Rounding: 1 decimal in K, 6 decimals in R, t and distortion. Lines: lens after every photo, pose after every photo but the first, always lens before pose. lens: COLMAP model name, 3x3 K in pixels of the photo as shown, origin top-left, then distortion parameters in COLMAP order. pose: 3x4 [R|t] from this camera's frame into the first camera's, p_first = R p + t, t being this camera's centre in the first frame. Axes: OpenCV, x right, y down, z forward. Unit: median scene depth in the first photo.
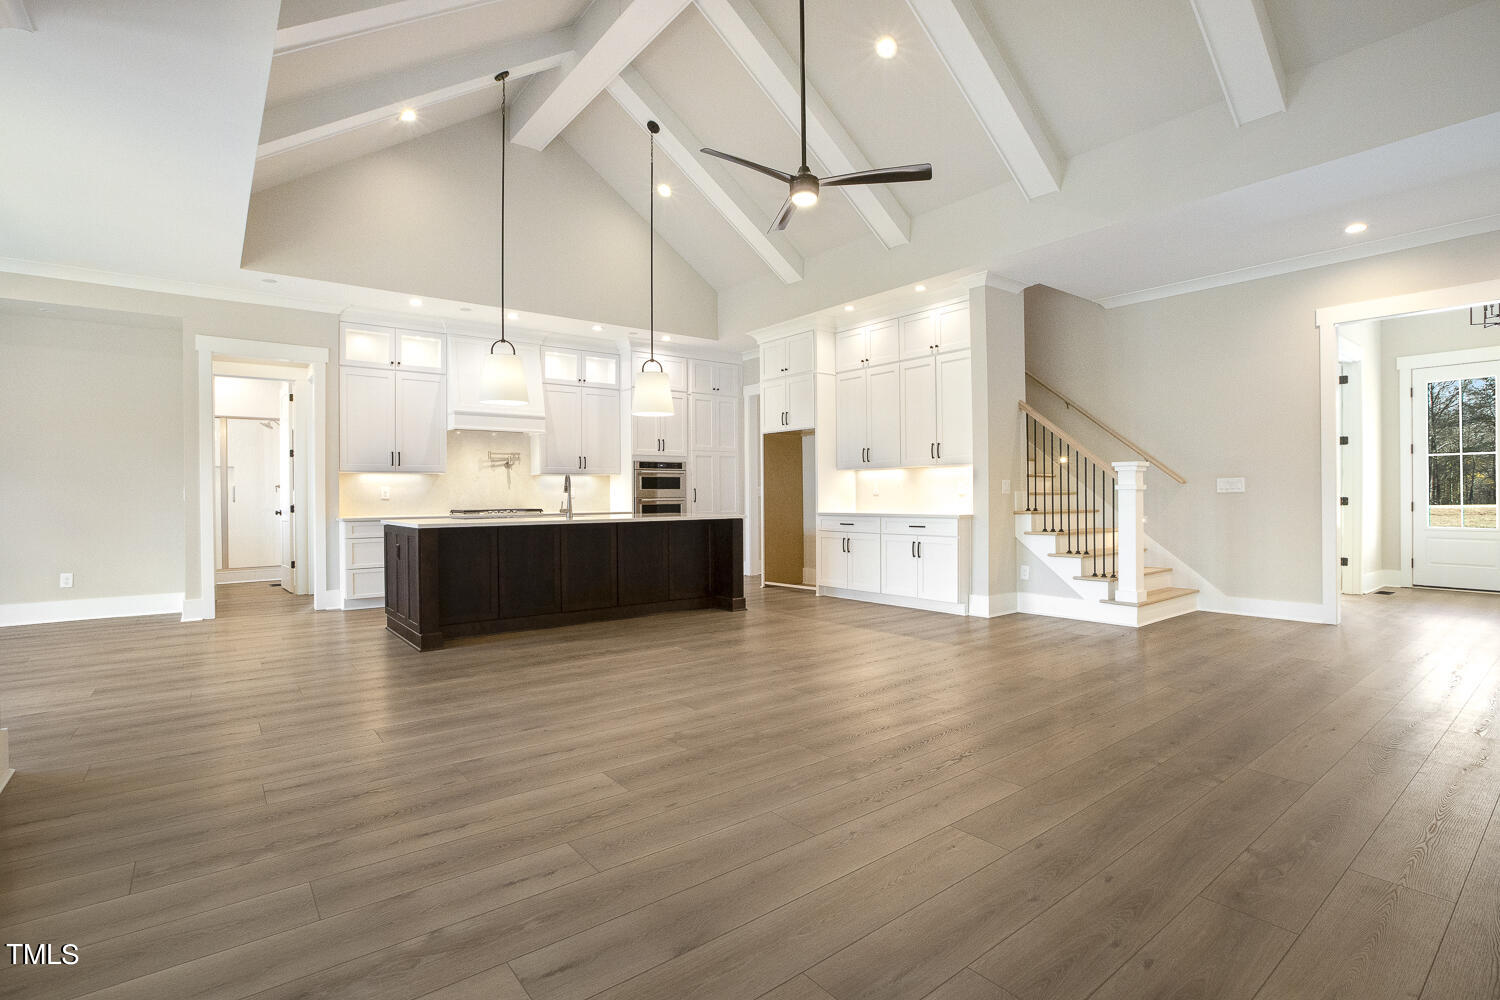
lens RADIAL K [[728.5, 0, 750.0], [0, 728.5, 500.0], [0, 0, 1]] dist [-0.055140, 0.020933]
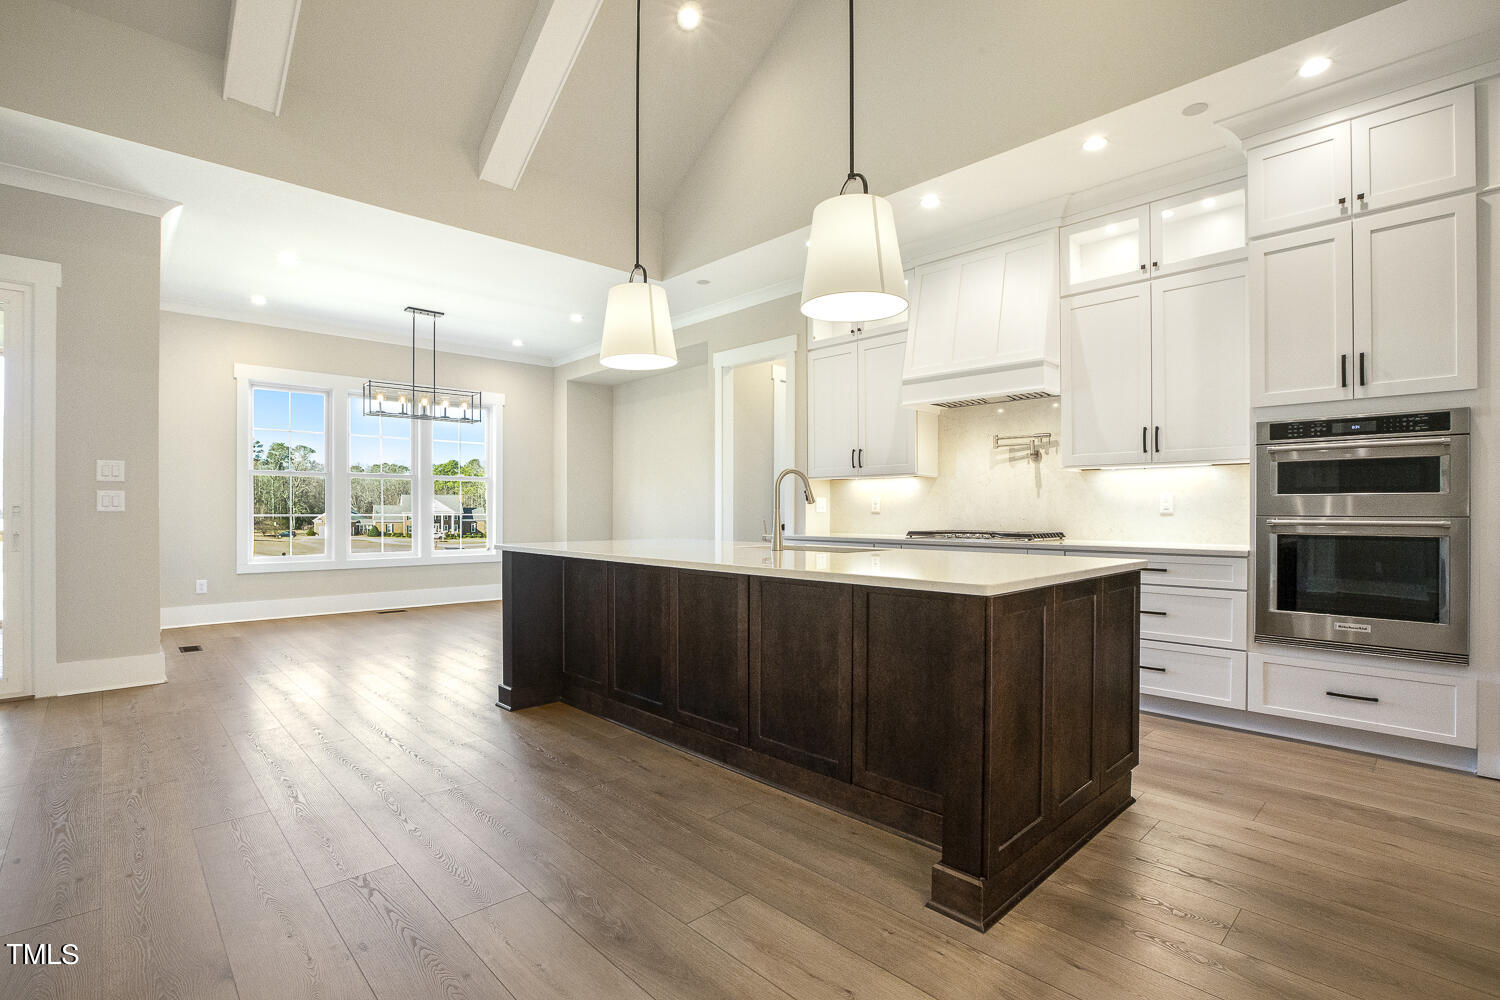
lens RADIAL K [[699.7, 0, 753.0], [0, 699.7, 505.8], [0, 0, 1]] dist [-0.027214, 0.000323]
pose [[0.093073, 0.001935, -0.995657, 0.238034], [-0.009480, 0.999955, 0.001057, -0.008378], [0.995614, 0.009341, 0.093087, 0.877215]]
